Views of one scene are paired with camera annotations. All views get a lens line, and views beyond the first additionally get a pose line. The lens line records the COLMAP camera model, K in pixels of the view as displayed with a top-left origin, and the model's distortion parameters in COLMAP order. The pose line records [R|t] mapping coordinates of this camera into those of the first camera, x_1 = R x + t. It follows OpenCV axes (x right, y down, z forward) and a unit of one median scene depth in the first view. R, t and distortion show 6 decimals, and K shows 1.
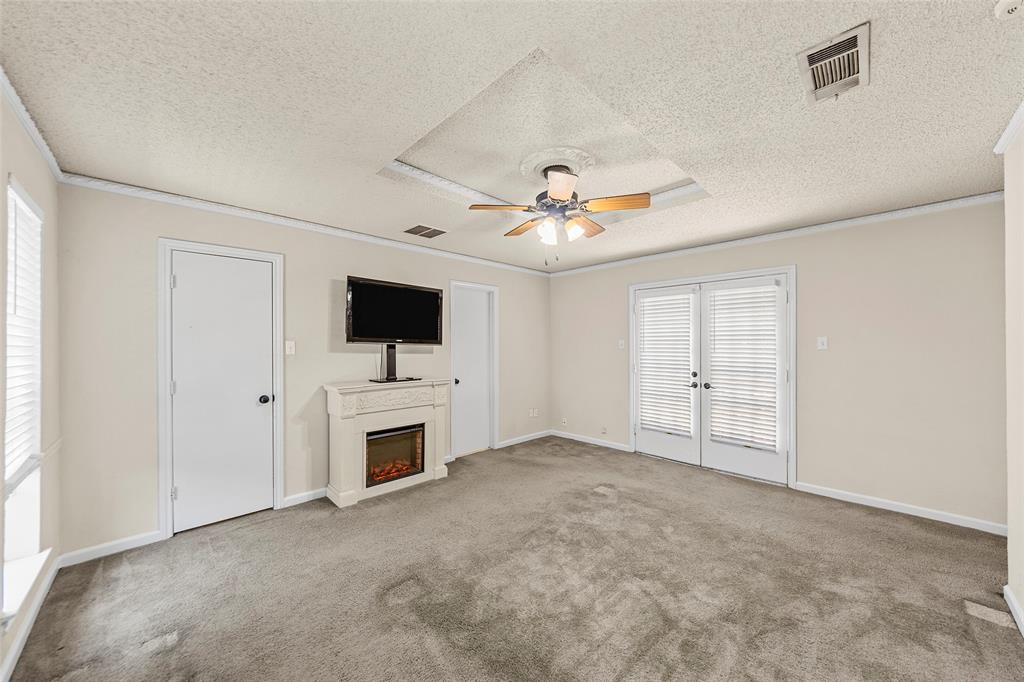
lens RADIAL K [[374.0, 0, 507.8], [0, 374.0, 340.8], [0, 0, 1]] dist [0.001777, -0.001732]
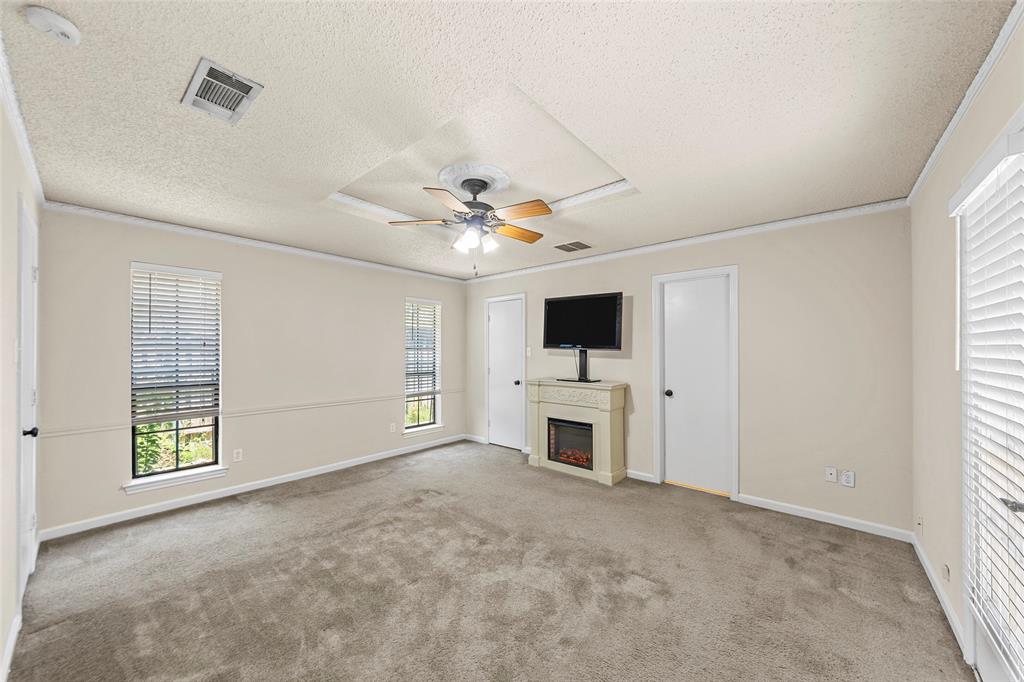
lens RADIAL K [[374.0, 0, 518.4], [0, 374.0, 347.0], [0, 0, 1]] dist [0.001777, -0.001732]
pose [[0.082913, -0.003091, -0.996552, 0.813292], [0.011221, 0.999935, -0.002168, 0.002246], [0.996494, -0.011002, 0.082942, 0.709136]]
